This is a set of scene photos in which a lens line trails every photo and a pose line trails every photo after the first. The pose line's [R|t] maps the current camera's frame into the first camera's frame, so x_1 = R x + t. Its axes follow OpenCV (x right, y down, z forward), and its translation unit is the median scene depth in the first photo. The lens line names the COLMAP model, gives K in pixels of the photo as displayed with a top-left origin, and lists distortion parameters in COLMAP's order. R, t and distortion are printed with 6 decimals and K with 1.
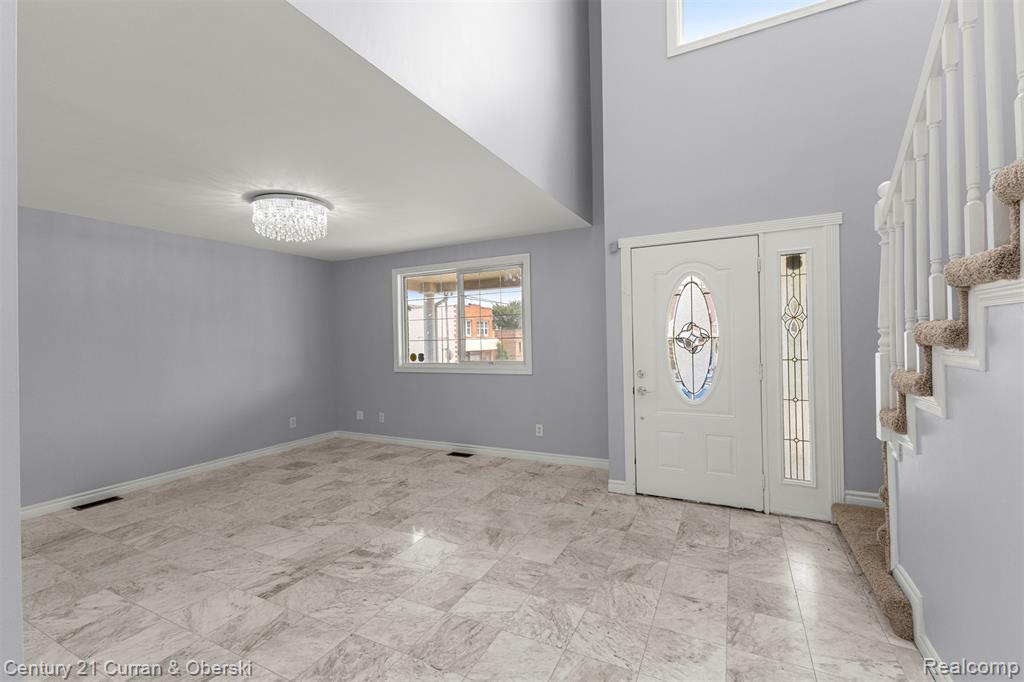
lens RADIAL K [[437.6, 0, 510.3], [0, 437.6, 335.9], [0, 0, 1]] dist [0.011520, -0.000607]
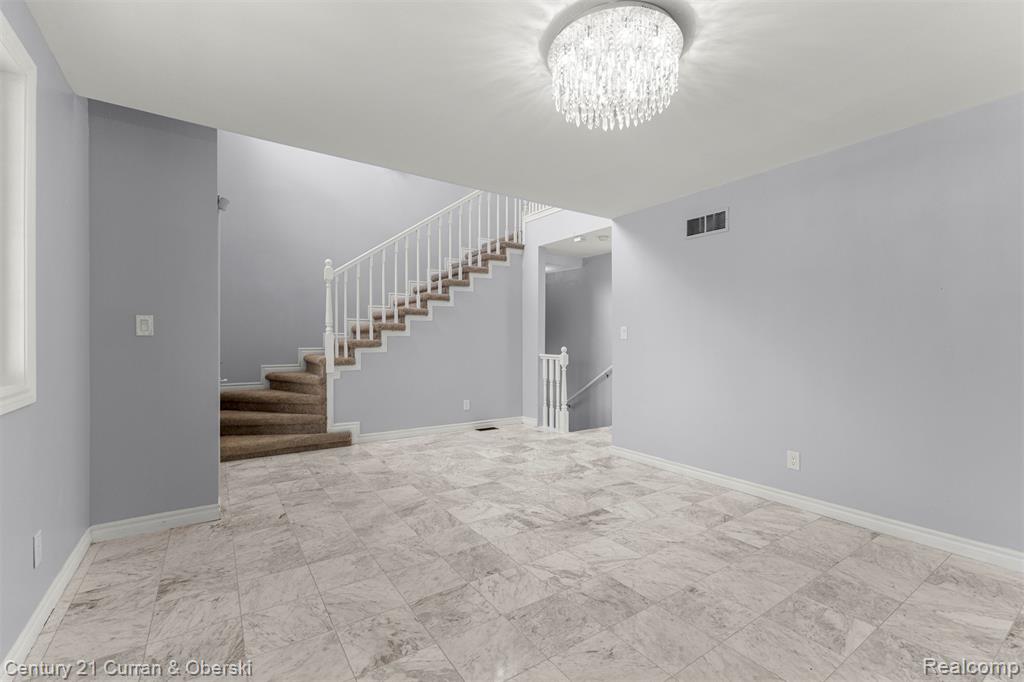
lens RADIAL K [[440.8, 0, 510.6], [0, 440.8, 338.3], [0, 0, 1]] dist [0.008068, -0.000305]
pose [[-0.874862, 0.021653, 0.483888, -0.708423], [0.017212, 0.999759, -0.013618, 0.069188], [-0.484066, -0.003586, -0.875024, 1.688062]]
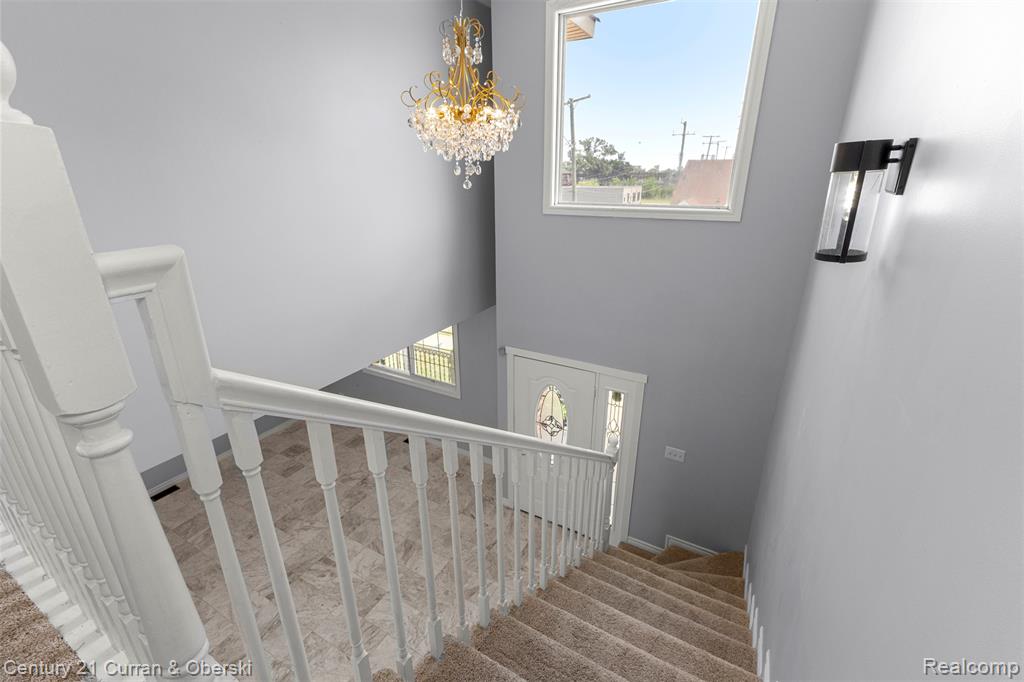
lens RADIAL K [[437.6, 0, 510.3], [0, 437.6, 335.9], [0, 0, 1]] dist [0.011520, -0.000607]
pose [[0.998916, 0.029509, -0.036006, 0.353840], [-0.015424, 0.939536, 0.342103, -0.797858], [0.043925, -0.341177, 0.938972, -0.227445]]
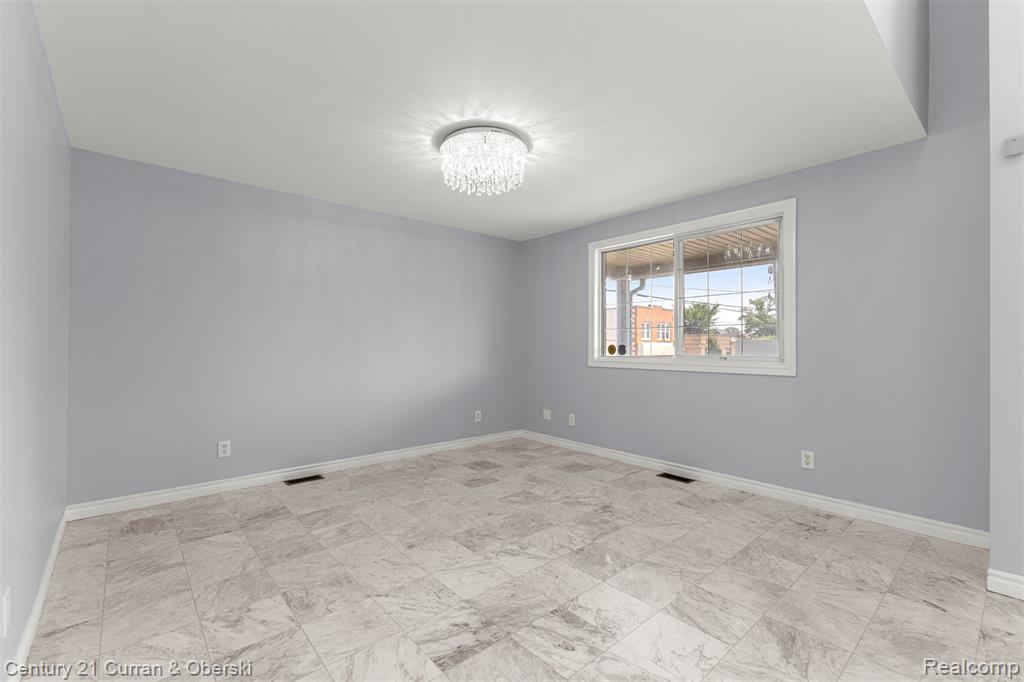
lens RADIAL K [[440.8, 0, 510.6], [0, 440.8, 338.3], [0, 0, 1]] dist [0.008068, -0.000305]
pose [[0.926297, 0.018701, -0.376329, -0.152534], [-0.020878, 0.999781, -0.001708, 0.058733], [0.376215, 0.009439, 0.926484, 0.291692]]
